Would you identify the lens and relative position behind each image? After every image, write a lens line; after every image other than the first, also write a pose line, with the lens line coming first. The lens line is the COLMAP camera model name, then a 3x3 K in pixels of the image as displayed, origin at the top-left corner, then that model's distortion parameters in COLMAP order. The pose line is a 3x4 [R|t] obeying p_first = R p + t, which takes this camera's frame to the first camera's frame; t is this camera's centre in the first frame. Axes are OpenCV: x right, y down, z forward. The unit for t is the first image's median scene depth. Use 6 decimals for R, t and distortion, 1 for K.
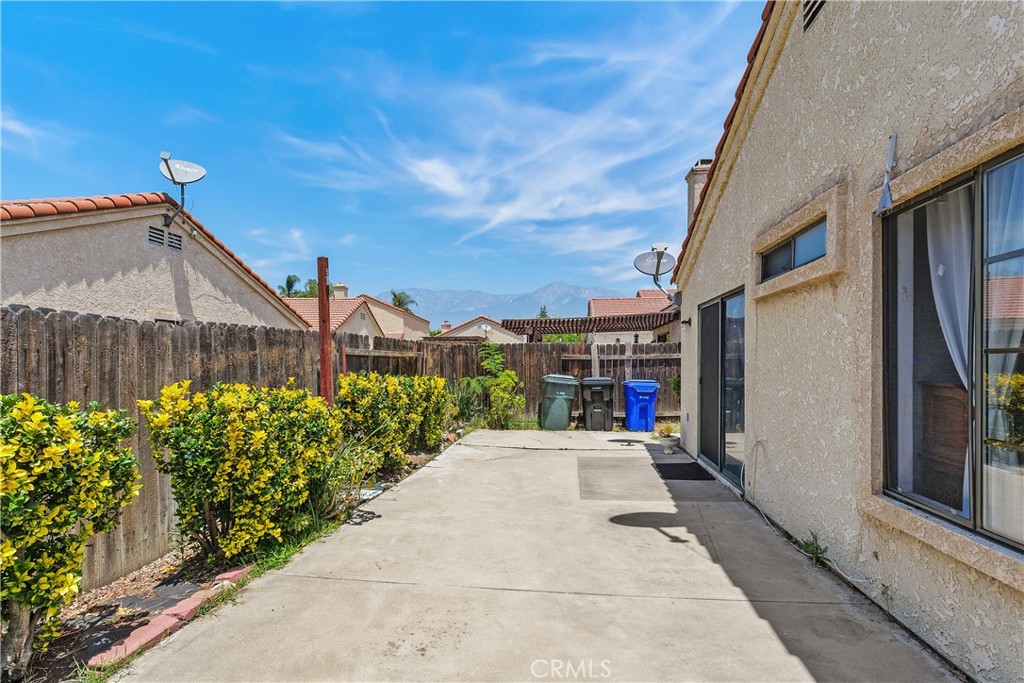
lens RADIAL K [[472.5, 0, 508.6], [0, 472.5, 358.2], [0, 0, 1]] dist [-0.001233, 0.000127]
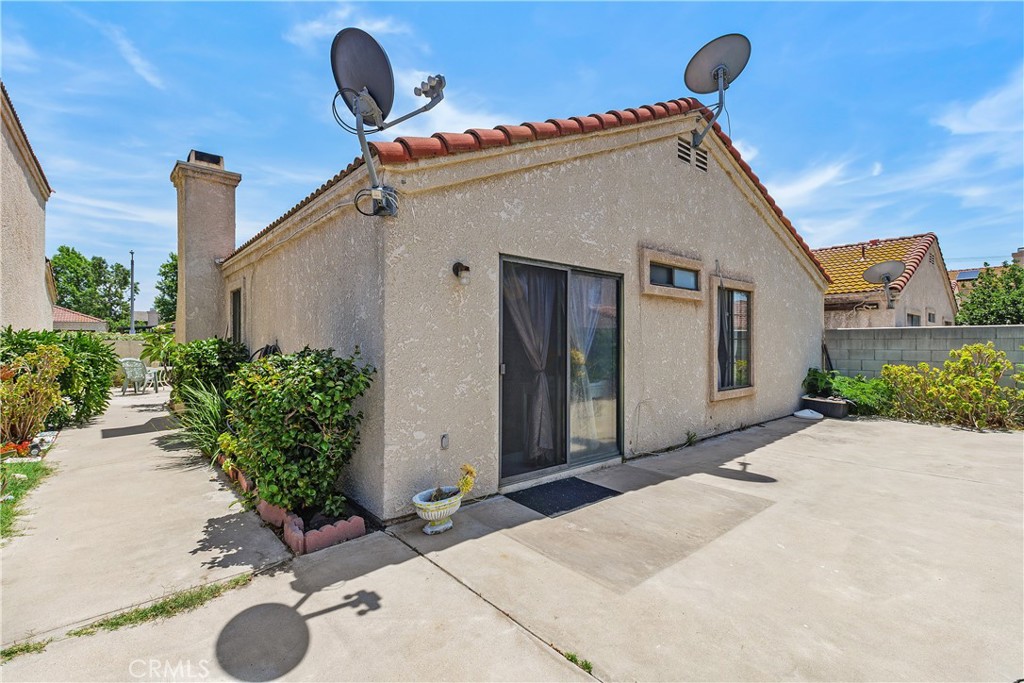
lens RADIAL K [[461.4, 0, 512.0], [0, 461.4, 341.5], [0, 0, 1]] dist [0.001274, 0.000070]
pose [[-0.744287, 0.006581, 0.667828, -0.047424], [-0.004651, 0.999876, -0.015037, 0.024089], [-0.667844, -0.014297, -0.744164, 1.901179]]
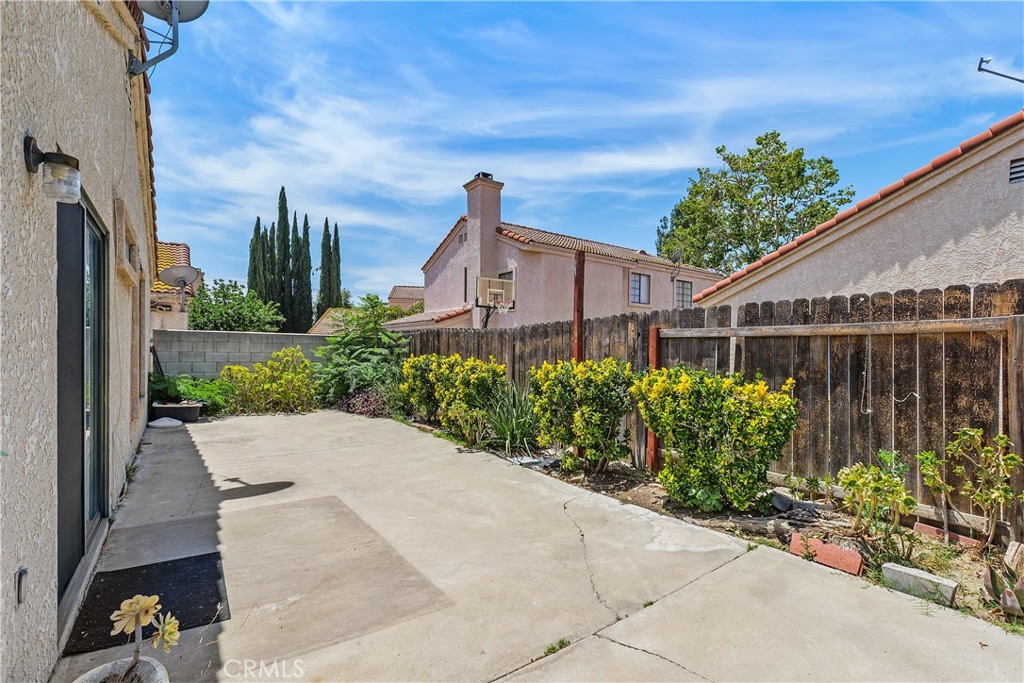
lens RADIAL K [[472.5, 0, 508.6], [0, 472.5, 358.2], [0, 0, 1]] dist [-0.001233, 0.000127]
pose [[-0.731824, 0.004000, -0.681481, 0.513023], [-0.002843, 0.999956, 0.008923, 0.027209], [0.681487, 0.008468, -0.731781, 1.844082]]
